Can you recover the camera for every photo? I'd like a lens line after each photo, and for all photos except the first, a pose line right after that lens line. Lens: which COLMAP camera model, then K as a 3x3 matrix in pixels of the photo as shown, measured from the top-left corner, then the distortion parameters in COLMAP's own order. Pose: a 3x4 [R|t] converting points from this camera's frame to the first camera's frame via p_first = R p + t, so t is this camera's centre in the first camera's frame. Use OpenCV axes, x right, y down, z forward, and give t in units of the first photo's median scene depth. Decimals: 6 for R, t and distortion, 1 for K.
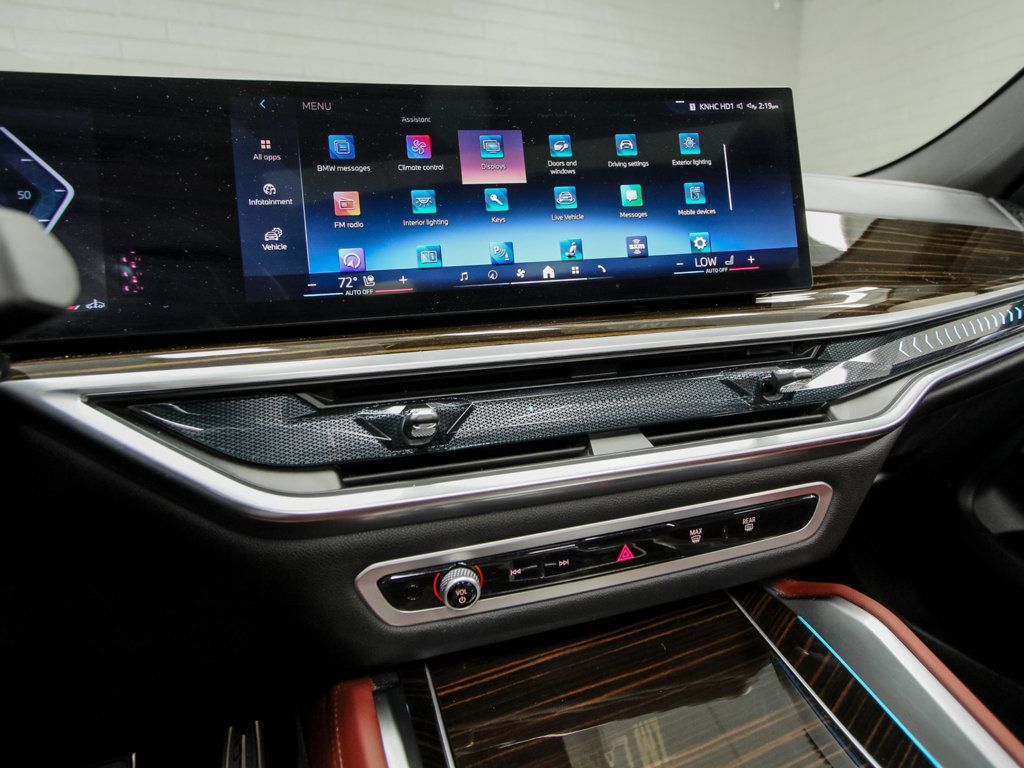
lens RADIAL K [[532.2, 0, 512.7], [0, 532.2, 361.1], [0, 0, 1]] dist [-0.019990, 0.002523]
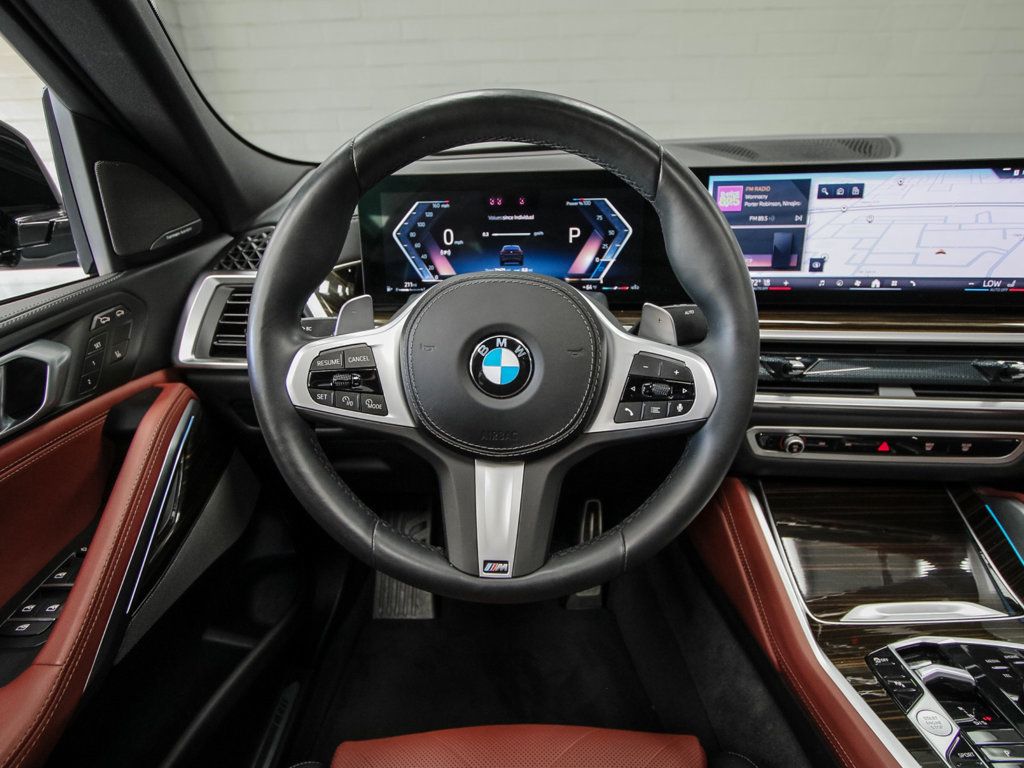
lens RADIAL K [[579.6, 0, 520.2], [0, 579.6, 423.9], [0, 0, 1]] dist [-0.029454, 0.008245]
pose [[0.920474, 0.186600, -0.343379, -0.280135], [-0.070910, 0.943806, 0.322804, -0.271791], [0.384318, -0.272784, 0.881980, -1.220139]]
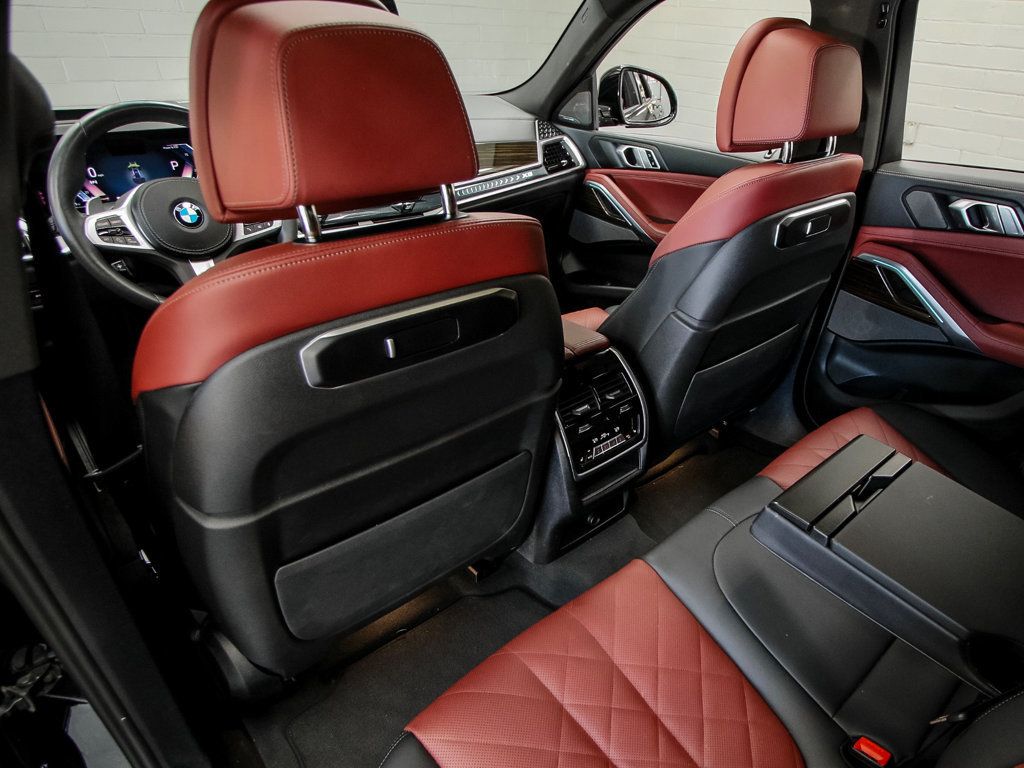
lens RADIAL K [[636.7, 0, 621.9], [0, 636.7, 465.9], [0, 0, 1]] dist [-0.017056, 0.001975]
pose [[0.916158, -0.173590, 0.361278, -0.086781], [0.014116, 0.914766, 0.403737, -0.080972], [-0.400570, -0.364787, 0.840521, -4.466936]]
